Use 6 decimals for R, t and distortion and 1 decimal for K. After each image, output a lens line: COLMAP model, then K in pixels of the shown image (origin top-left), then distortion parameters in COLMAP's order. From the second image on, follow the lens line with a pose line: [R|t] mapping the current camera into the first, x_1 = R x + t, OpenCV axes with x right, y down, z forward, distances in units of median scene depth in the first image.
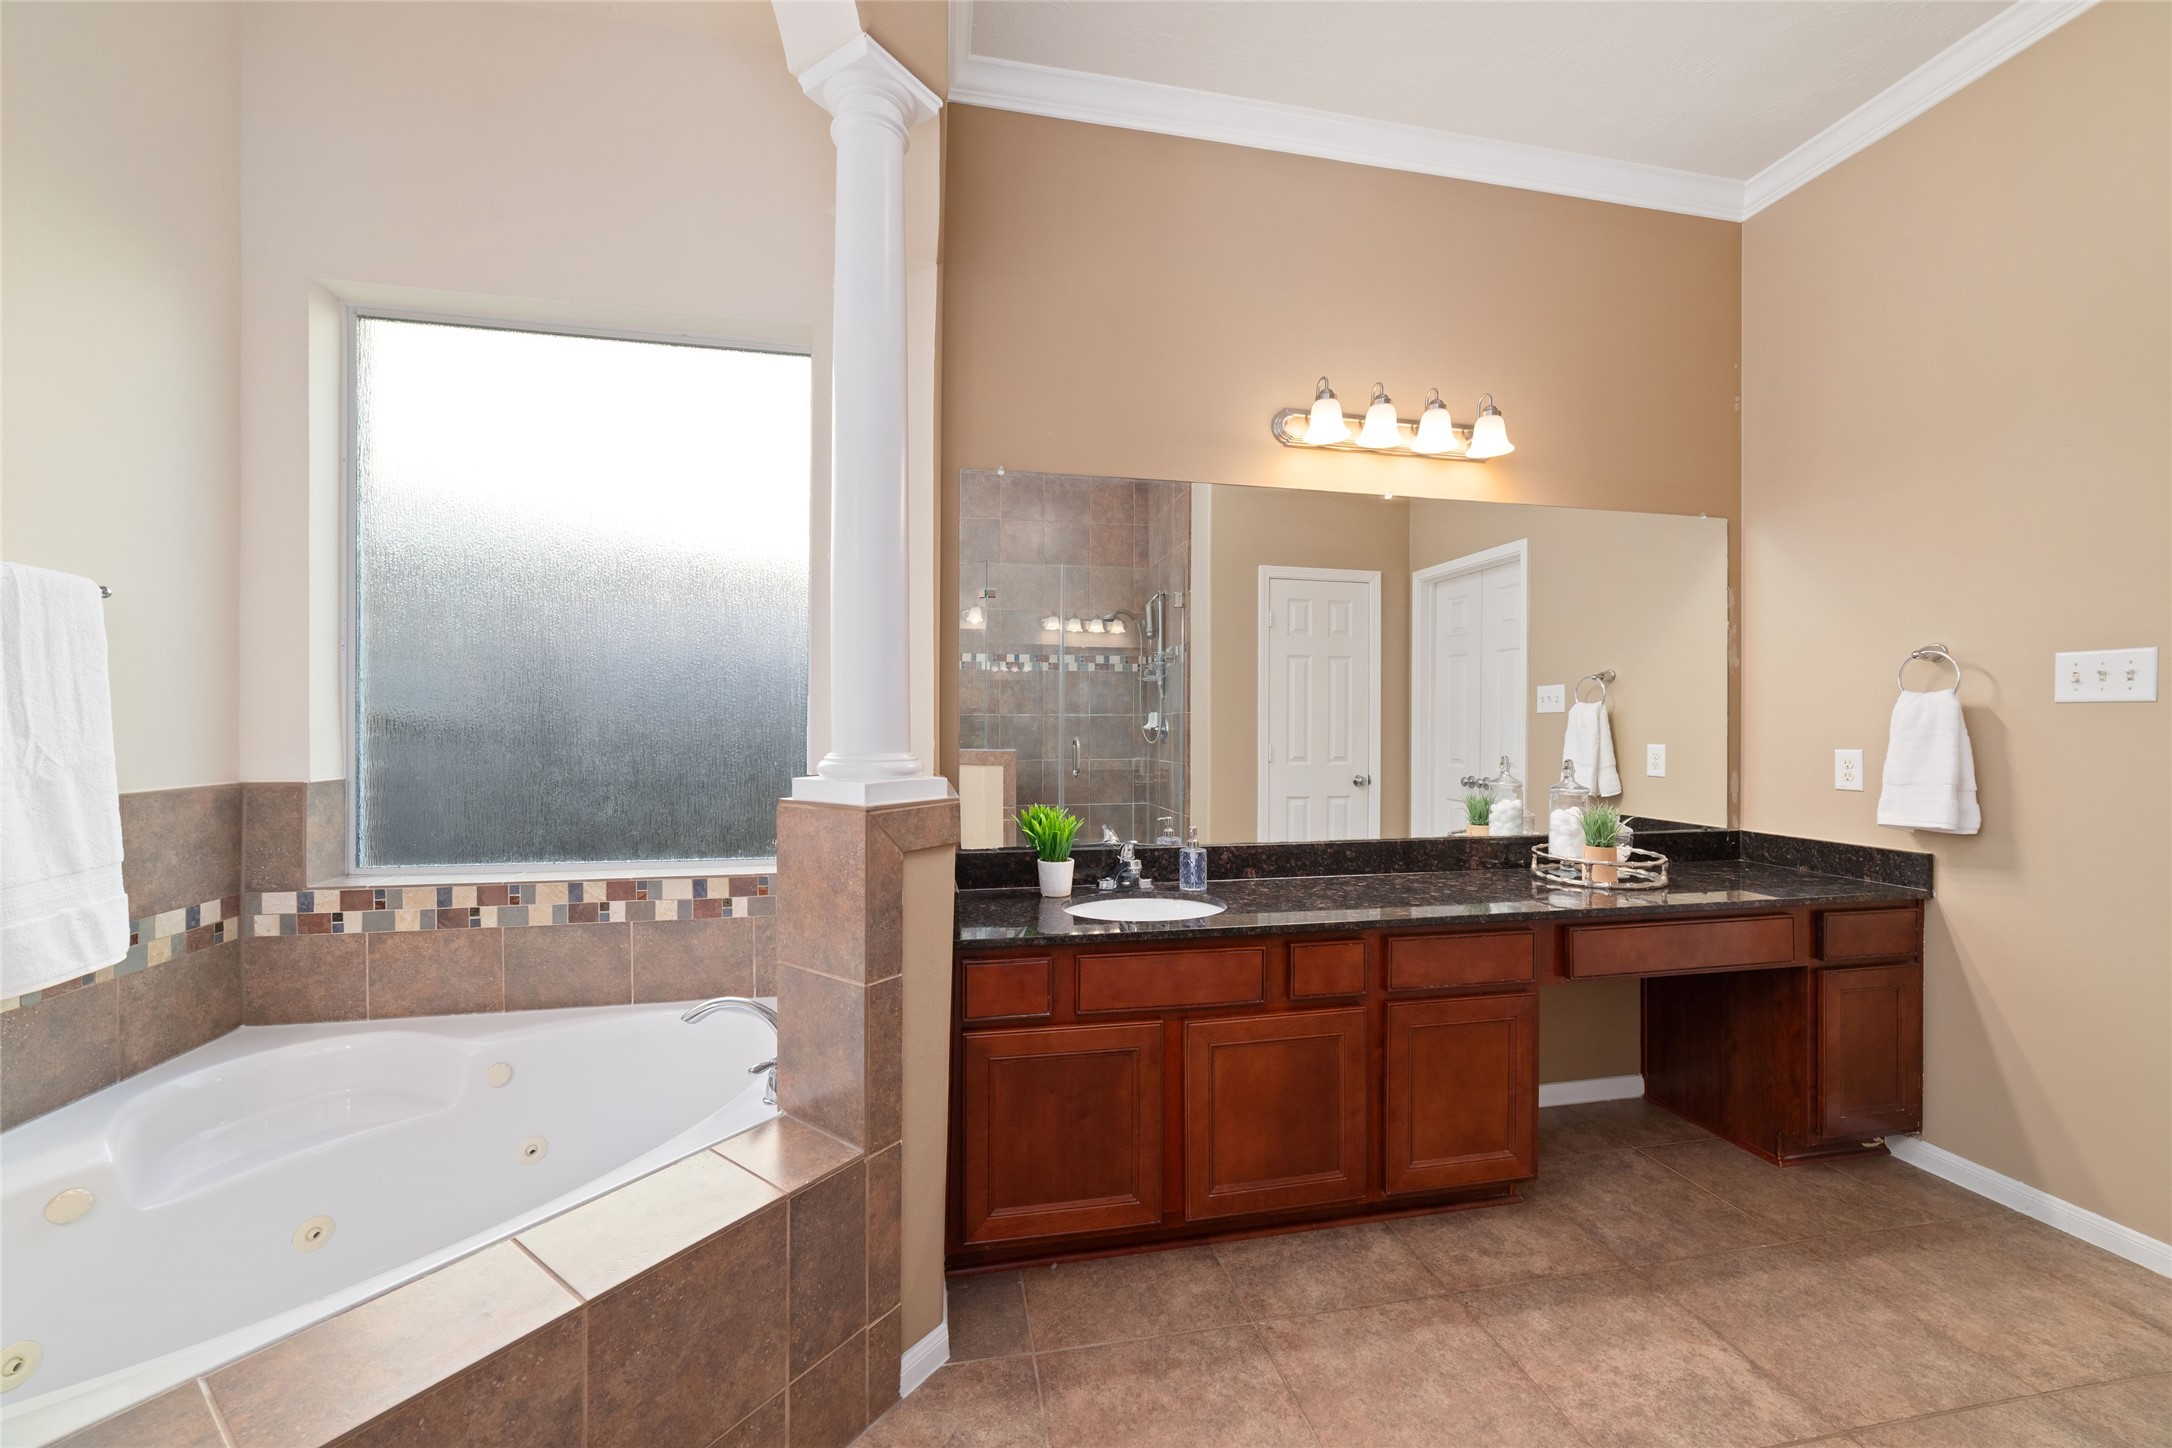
lens RADIAL K [[836.2, 0, 1088.7], [0, 836.2, 725.3], [0, 0, 1]] dist [-0.019776, 0.006012]
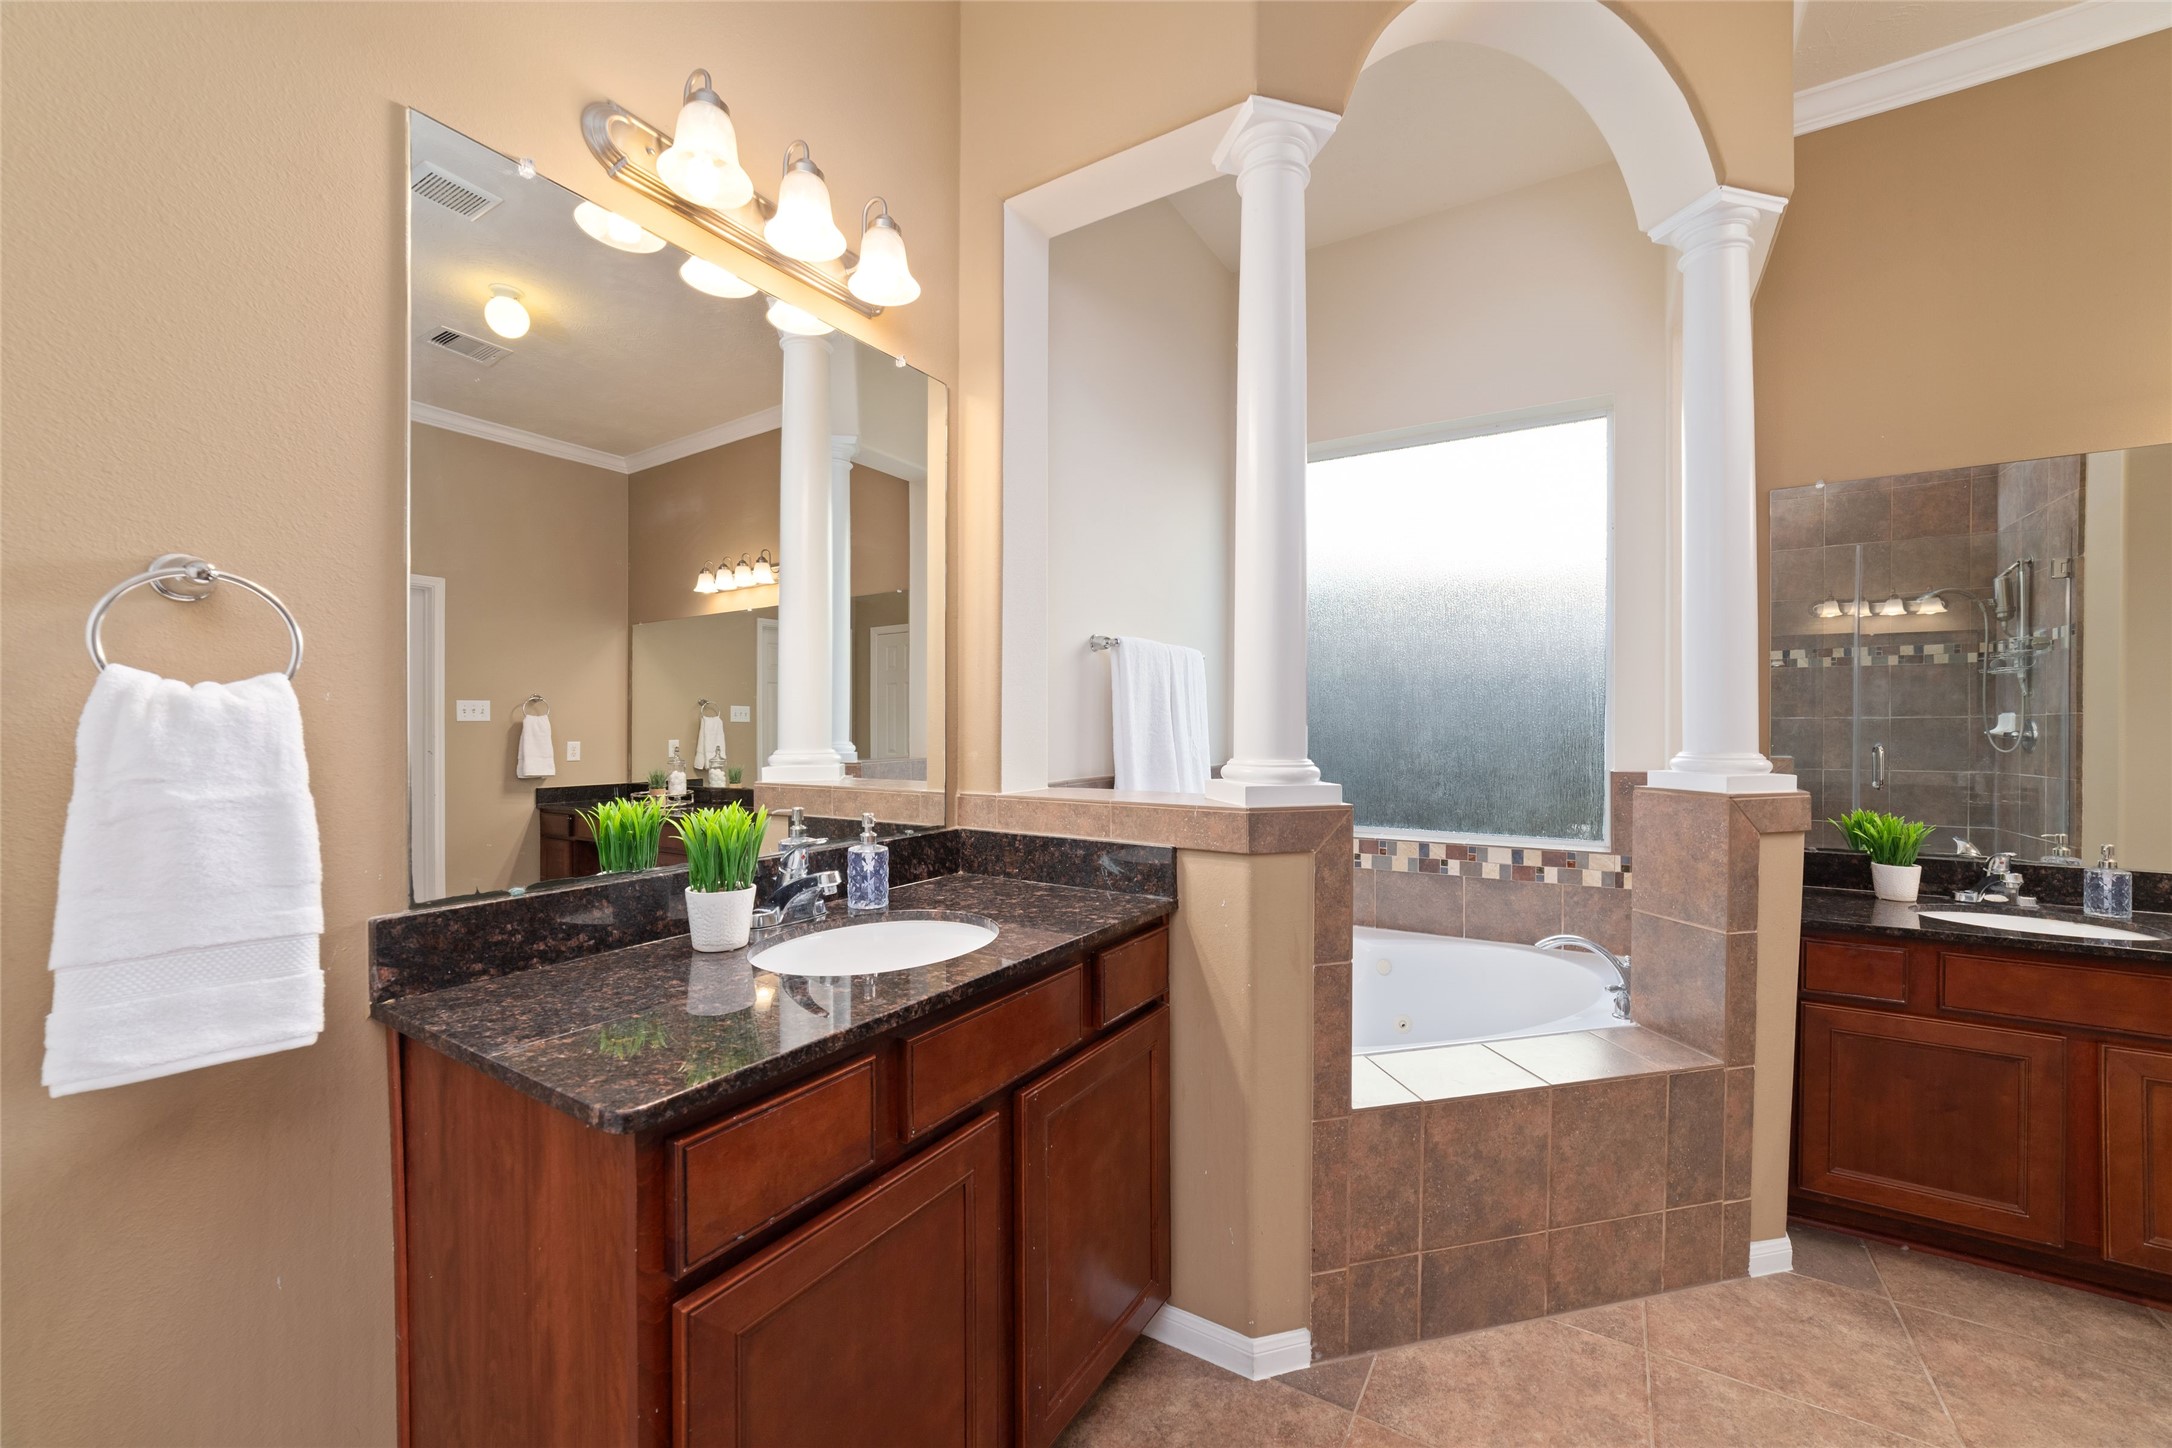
lens RADIAL K [[836.2, 0, 1088.6], [0, 836.2, 731.2], [0, 0, 1]] dist [-0.019776, 0.006012]
pose [[0.734961, 0.001712, -0.678107, -0.084774], [-0.000011, 0.999997, 0.002513, -0.001610], [0.678109, -0.001839, 0.734959, -0.405363]]
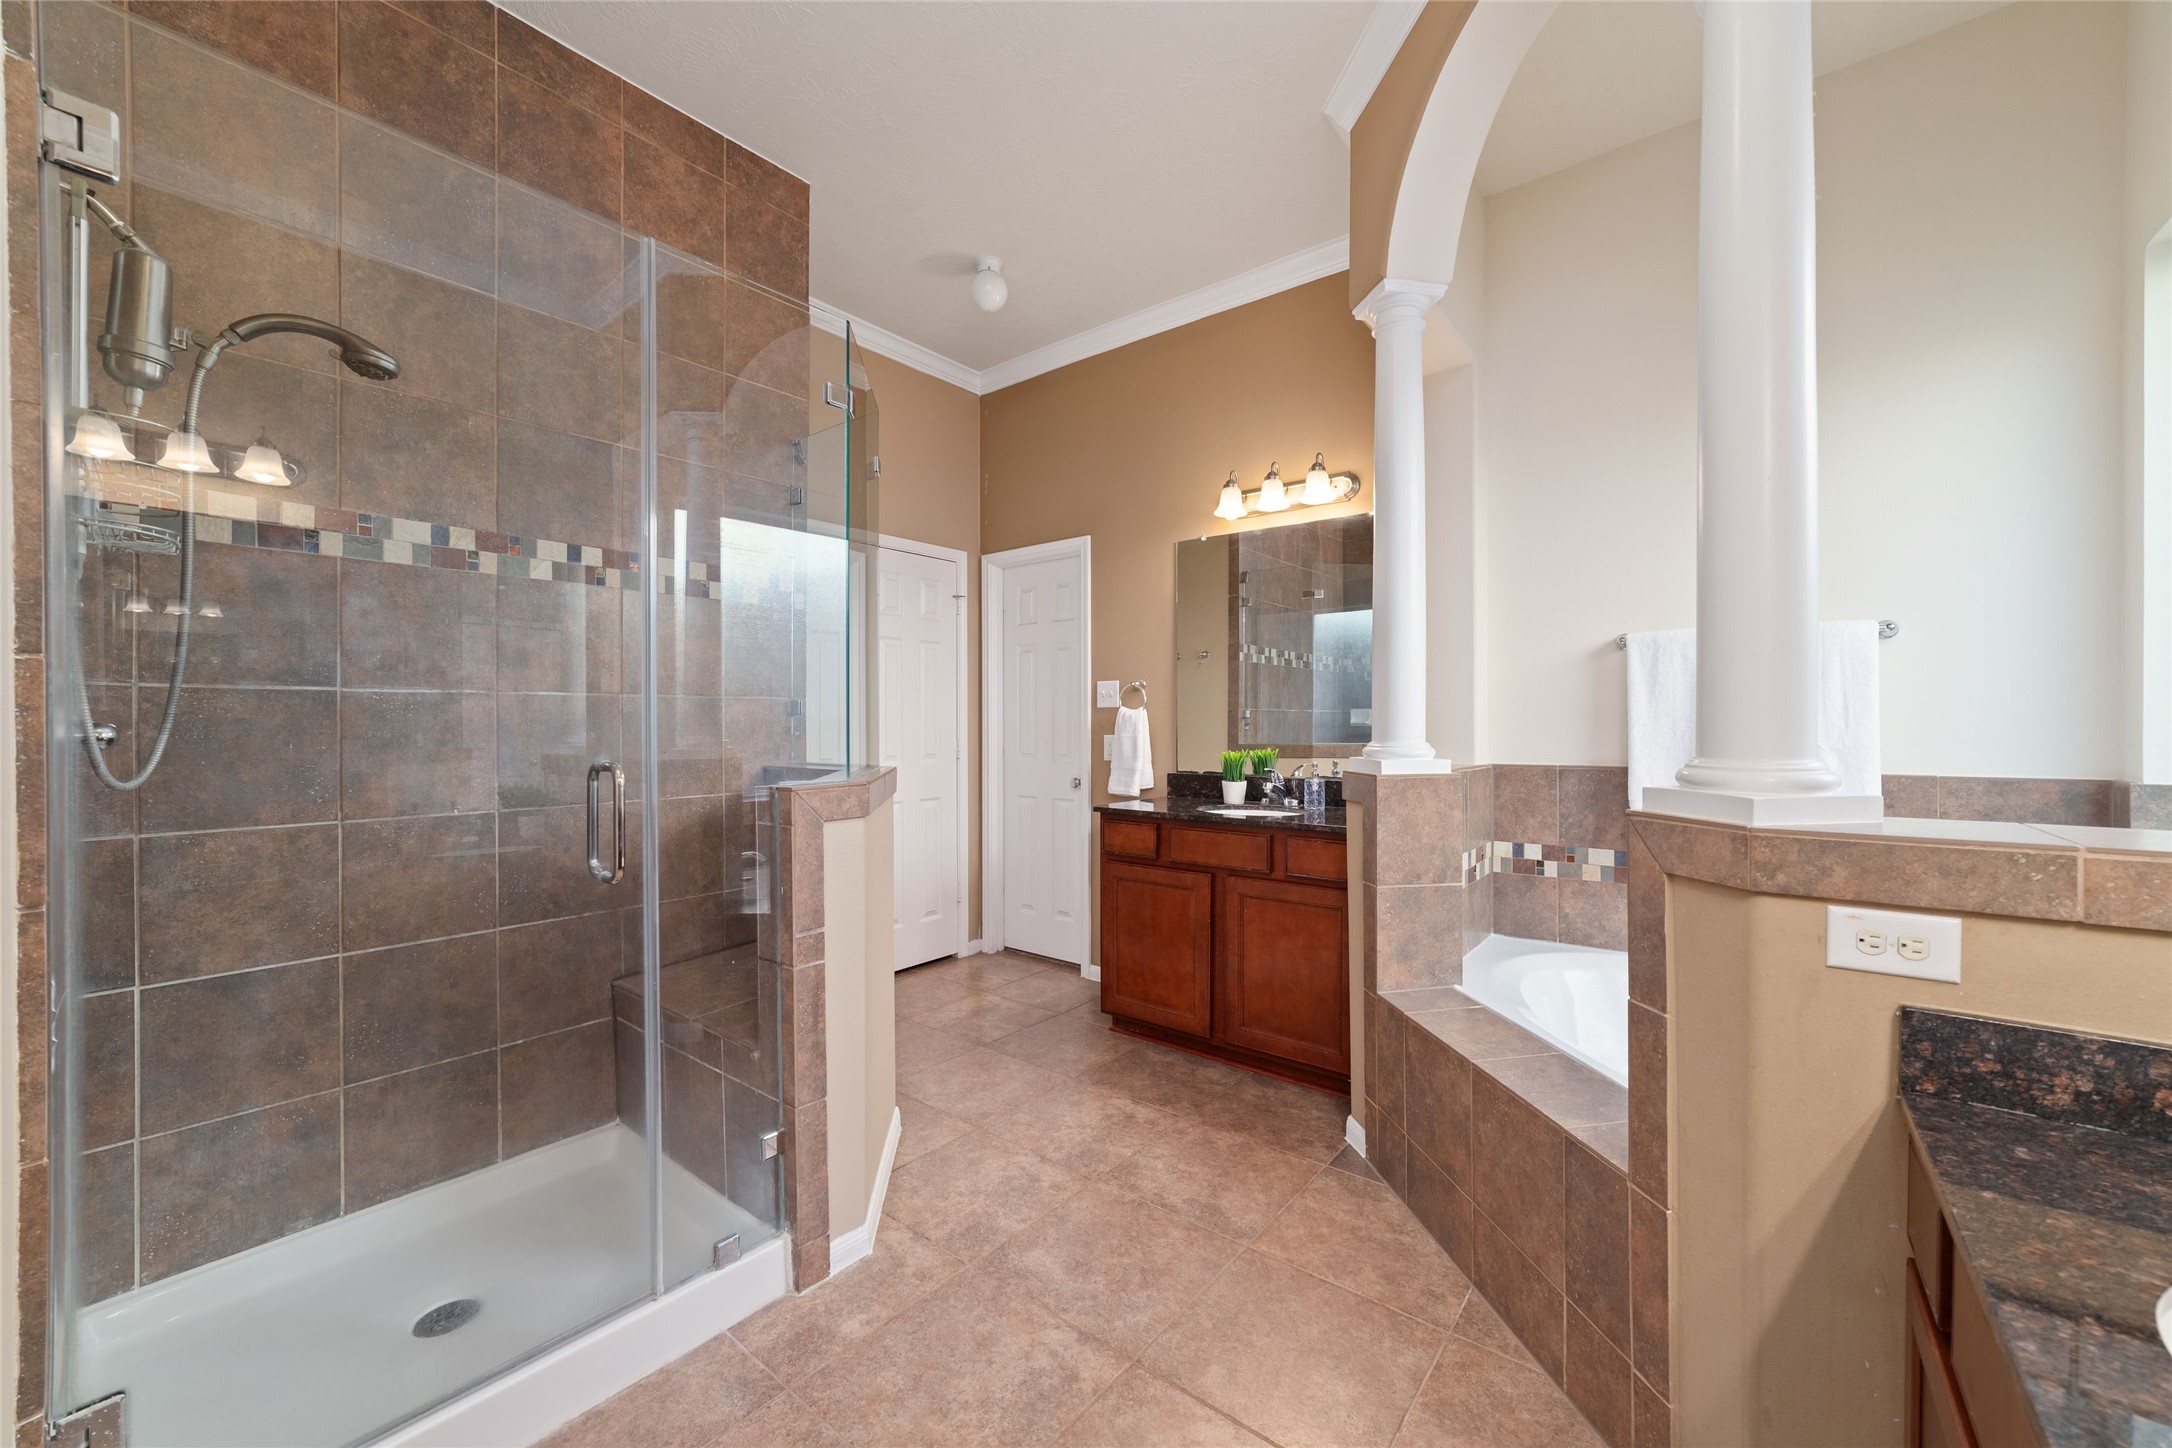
lens RADIAL K [[836.2, 0, 1088.6], [0, 836.2, 727.7], [0, 0, 1]] dist [-0.019776, 0.006012]
pose [[-0.769232, -0.004963, -0.638951, 0.616116], [-0.007727, 0.999969, 0.001535, 0.011715], [0.638923, 0.006118, -0.769246, 1.052565]]
